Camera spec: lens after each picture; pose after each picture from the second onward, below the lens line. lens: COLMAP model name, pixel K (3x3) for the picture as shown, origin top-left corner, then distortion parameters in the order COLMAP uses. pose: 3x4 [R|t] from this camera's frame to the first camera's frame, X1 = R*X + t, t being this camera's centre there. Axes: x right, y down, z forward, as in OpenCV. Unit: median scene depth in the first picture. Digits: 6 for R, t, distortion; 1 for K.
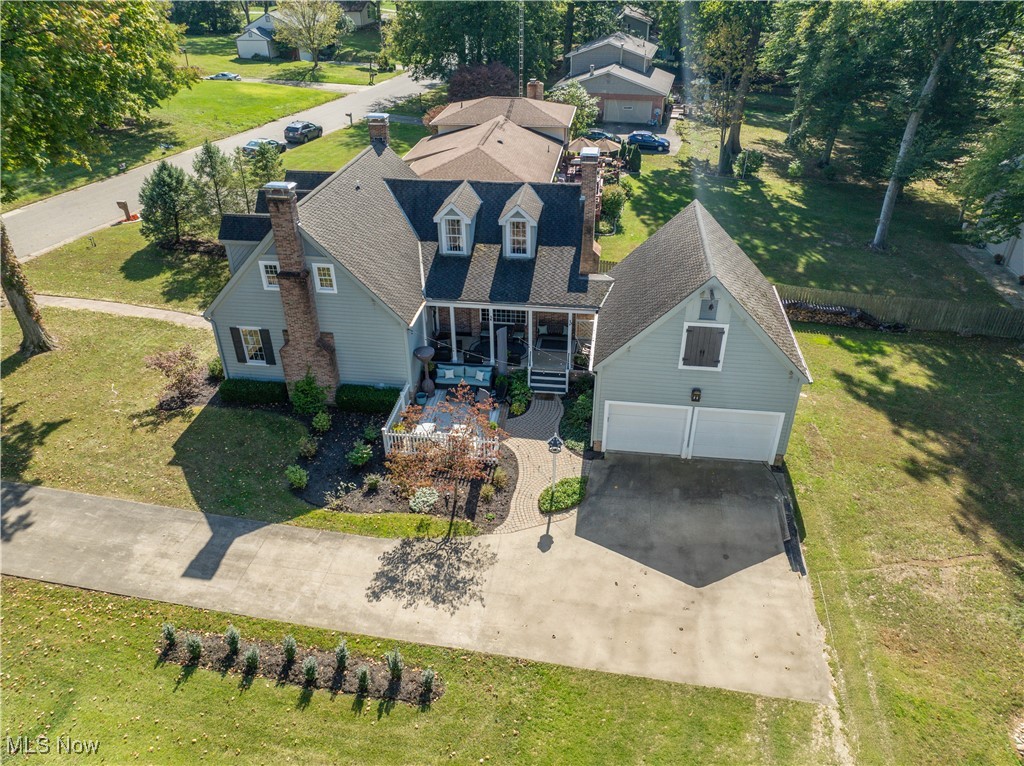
lens RADIAL K [[716.9, 0, 512.0], [0, 716.9, 383.0], [0, 0, 1]] dist [-0.029422, 0.003490]
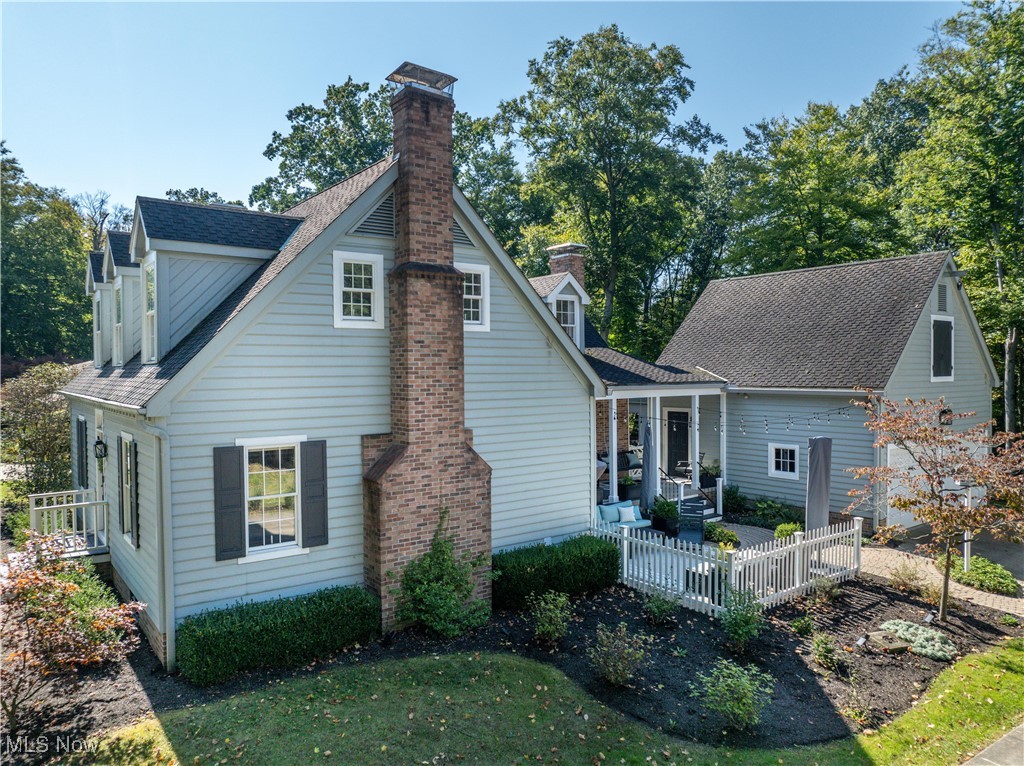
lens RADIAL K [[716.9, 0, 512.0], [0, 716.9, 383.0], [0, 0, 1]] dist [-0.029422, 0.003490]
pose [[0.708918, -0.010522, 0.705212, -0.594630], [0.373540, 0.853739, -0.362765, 0.084826], [-0.598250, 0.520595, 0.609161, 0.753542]]
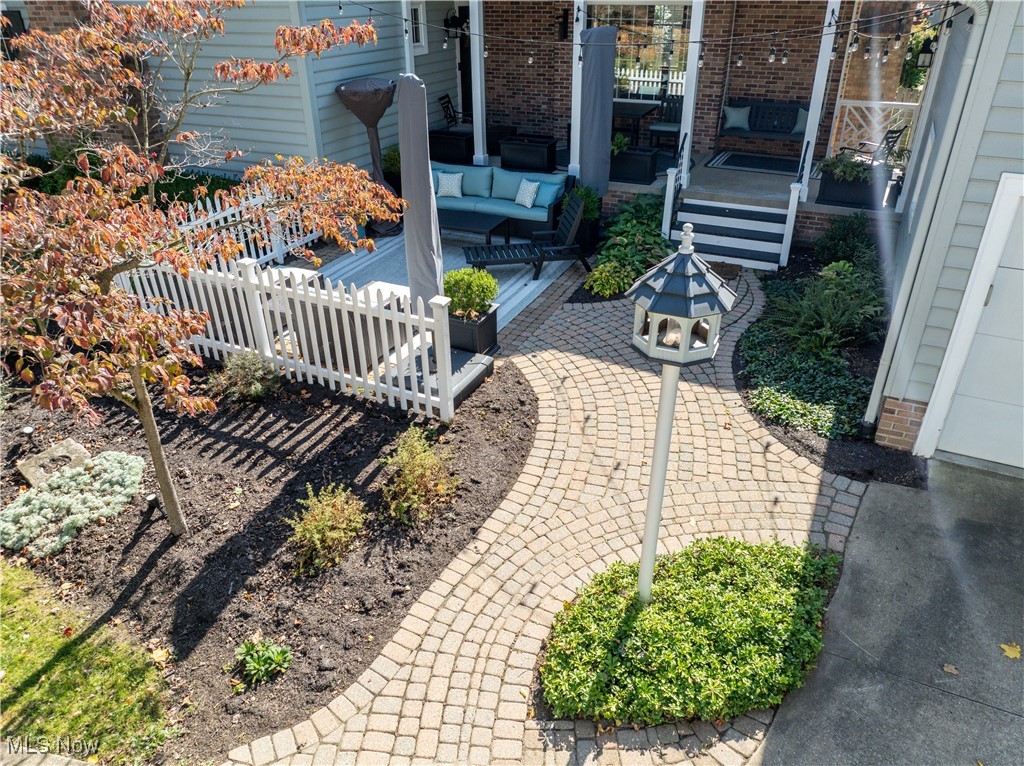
lens RADIAL K [[716.9, 0, 512.0], [0, 716.9, 383.0], [0, 0, 1]] dist [-0.029422, 0.003490]
pose [[0.950958, 0.152045, -0.269374, 0.064235], [-0.161710, 0.986740, -0.013925, 0.099971], [0.263684, 0.056802, 0.962935, 0.774432]]
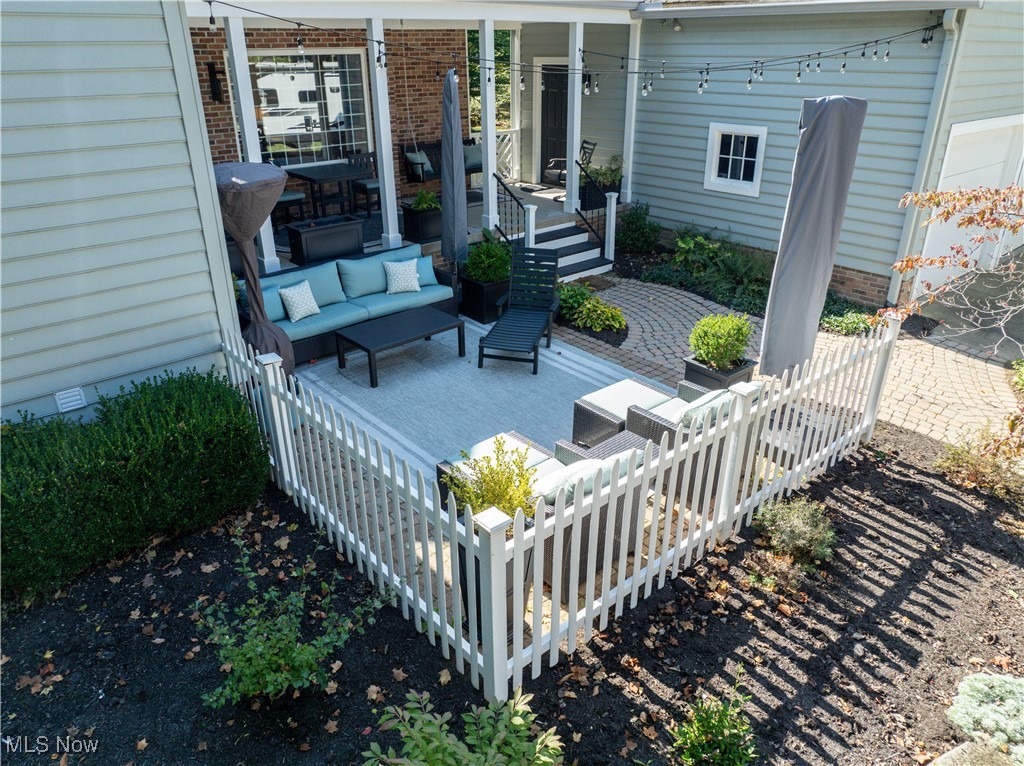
lens RADIAL K [[716.9, 0, 512.0], [0, 716.9, 383.0], [0, 0, 1]] dist [-0.029422, 0.003490]
pose [[0.662088, -0.315797, 0.679641, -0.253854], [0.396860, 0.917029, 0.039490, 0.038770], [-0.635721, 0.243576, 0.732481, 0.901588]]
